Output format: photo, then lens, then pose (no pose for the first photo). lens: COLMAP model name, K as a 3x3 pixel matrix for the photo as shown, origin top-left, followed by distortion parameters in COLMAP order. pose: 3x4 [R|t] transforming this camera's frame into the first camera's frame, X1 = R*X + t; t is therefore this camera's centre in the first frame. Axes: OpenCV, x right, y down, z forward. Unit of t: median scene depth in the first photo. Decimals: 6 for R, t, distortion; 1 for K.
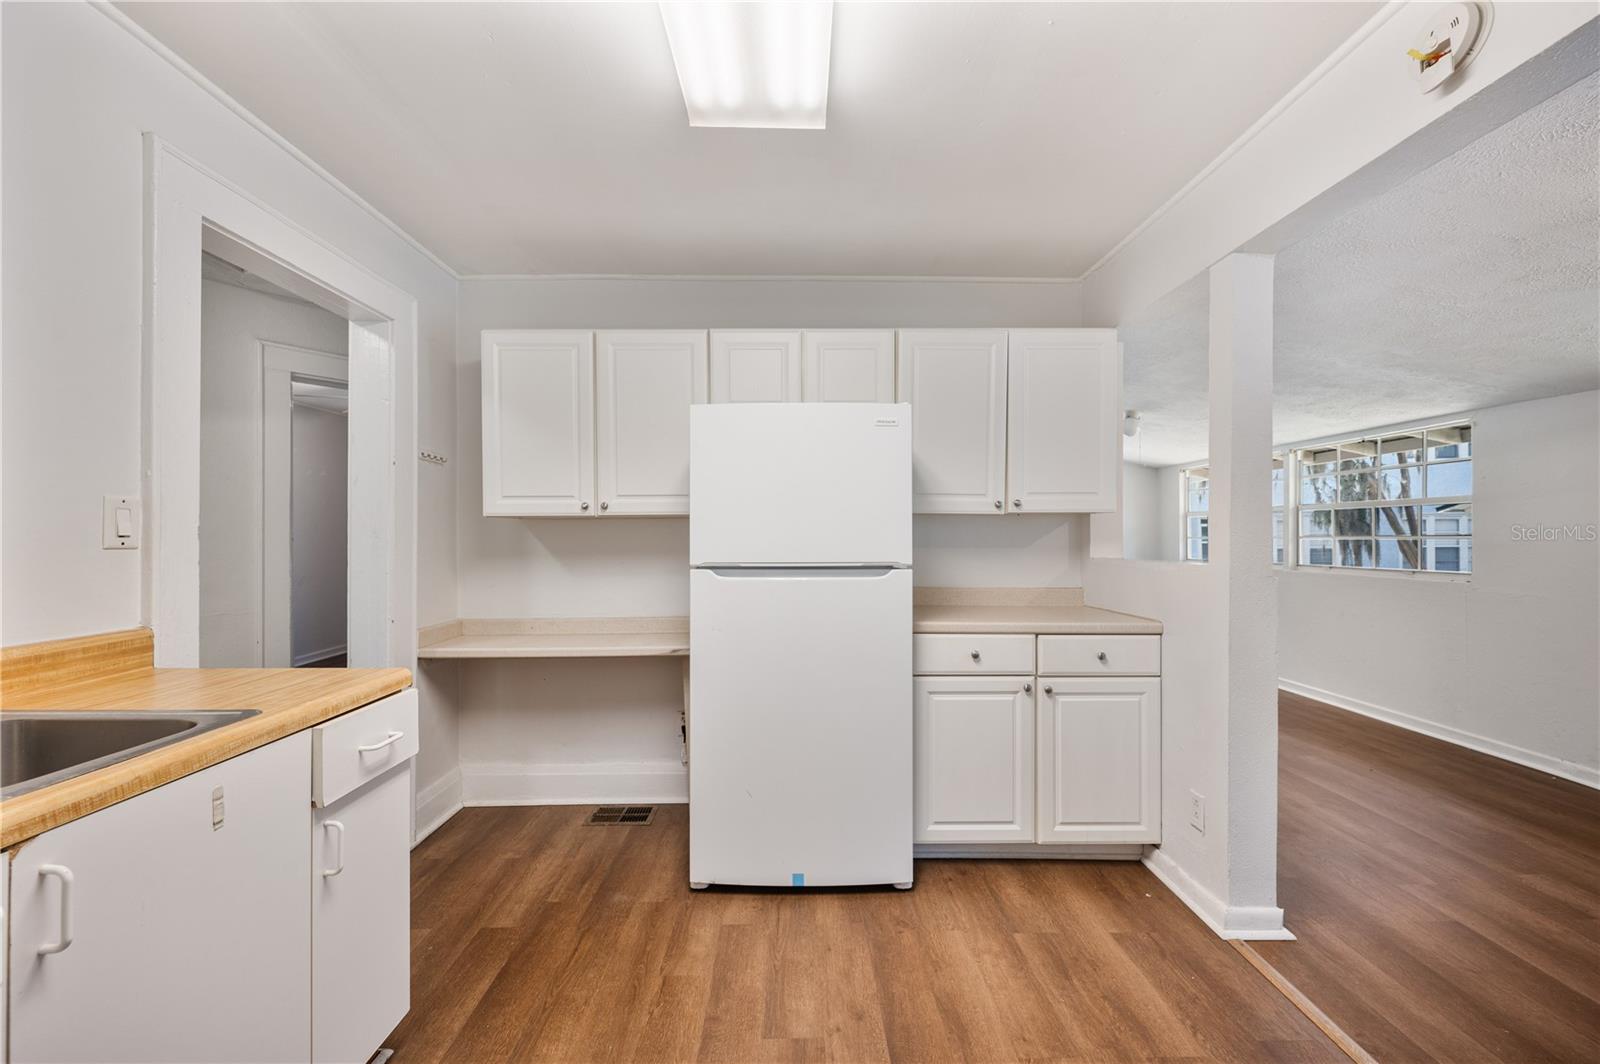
lens RADIAL K [[614.5, 0, 801.7], [0, 614.5, 537.4], [0, 0, 1]] dist [-0.006014, -0.000105]
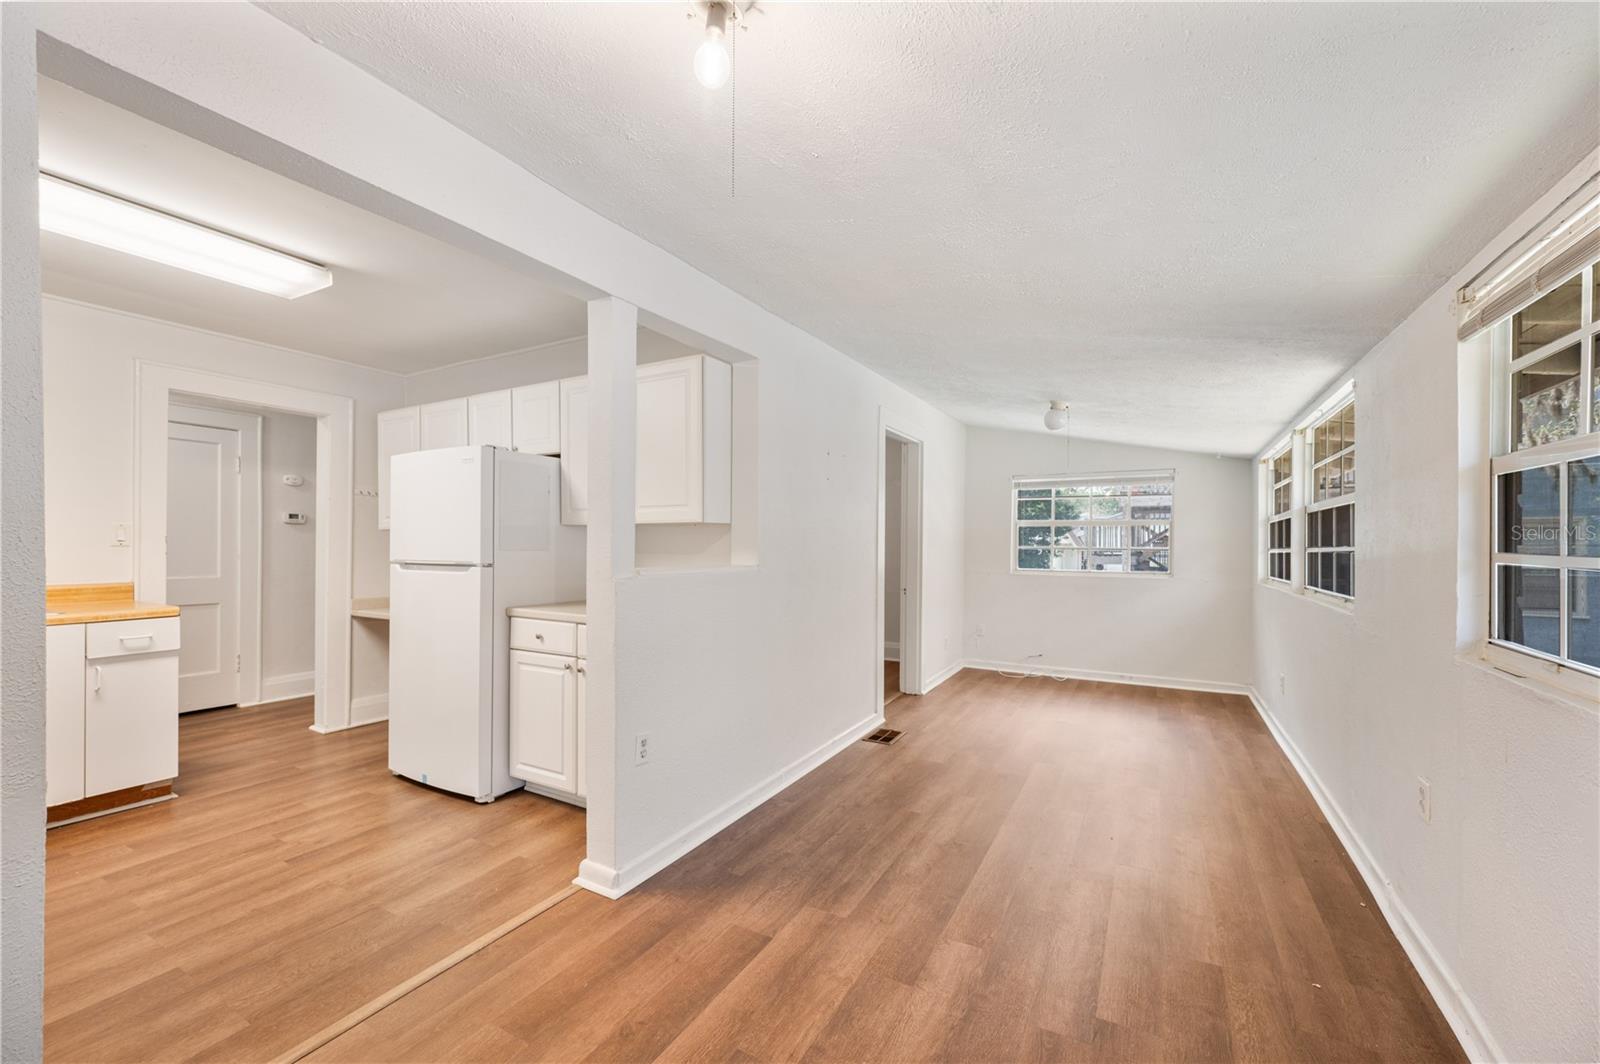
lens RADIAL K [[634.0, 0, 820.6], [0, 634.0, 549.6], [0, 0, 1]] dist [-0.002010, -0.000287]
pose [[0.874881, 0.007455, -0.484281, 1.514609], [-0.005805, 0.999971, 0.004905, 0.002115], [0.484303, -0.001480, 0.874899, 0.141553]]
